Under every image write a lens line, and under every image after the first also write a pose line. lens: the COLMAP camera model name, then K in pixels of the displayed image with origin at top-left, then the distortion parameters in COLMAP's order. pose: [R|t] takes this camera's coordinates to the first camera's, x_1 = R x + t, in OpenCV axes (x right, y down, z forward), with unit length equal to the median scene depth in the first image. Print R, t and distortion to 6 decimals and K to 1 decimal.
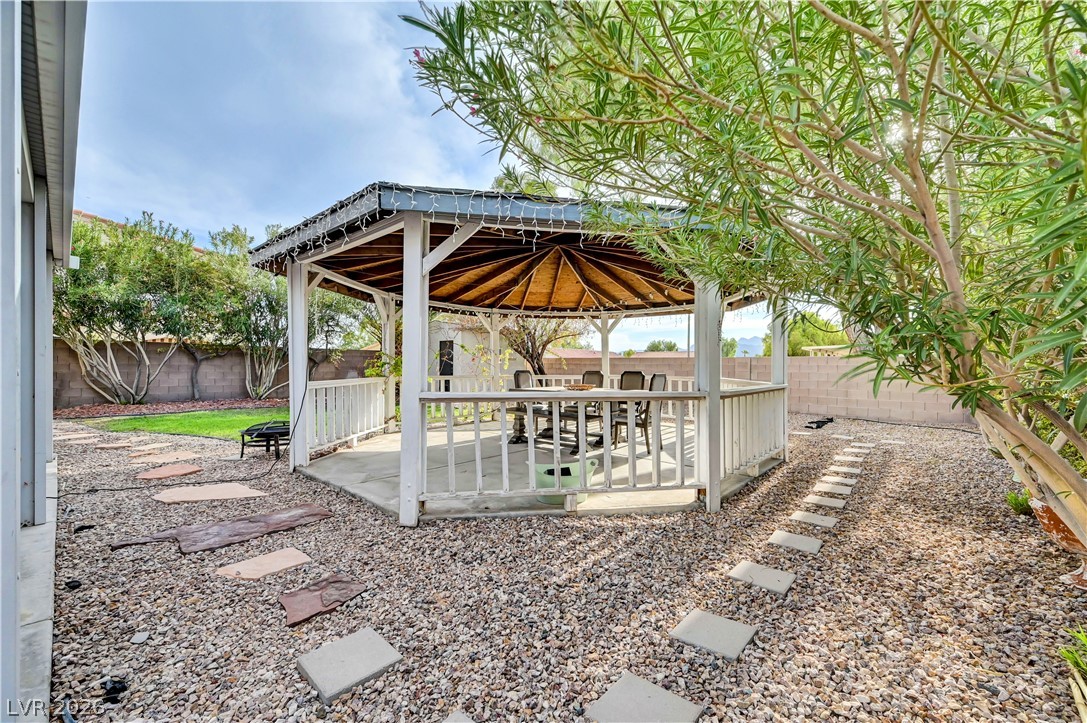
lens RADIAL K [[441.9, 0, 543.3], [0, 441.9, 371.0], [0, 0, 1]] dist [0.000473, 0.000194]
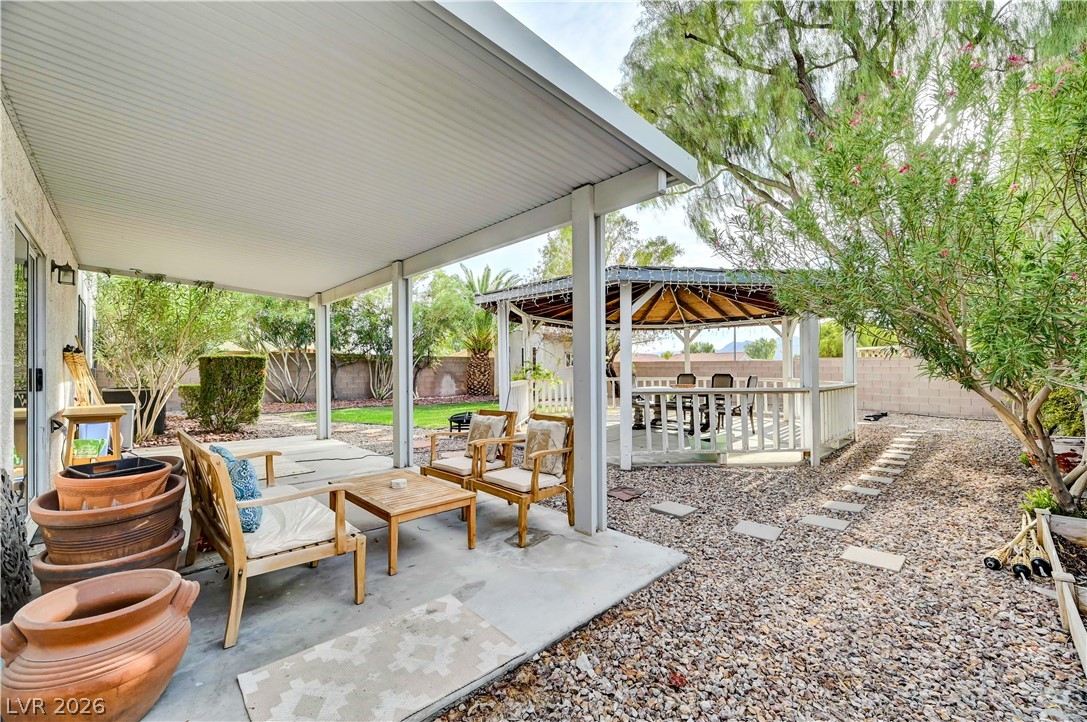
lens RADIAL K [[439.6, 0, 536.7], [0, 439.6, 373.1], [0, 0, 1]] dist [-0.011177, -0.000092]
pose [[0.996517, -0.008217, -0.082982, -0.282921], [0.008129, 0.999966, -0.001402, -0.004920], [0.082991, 0.000723, 0.996550, -0.368386]]
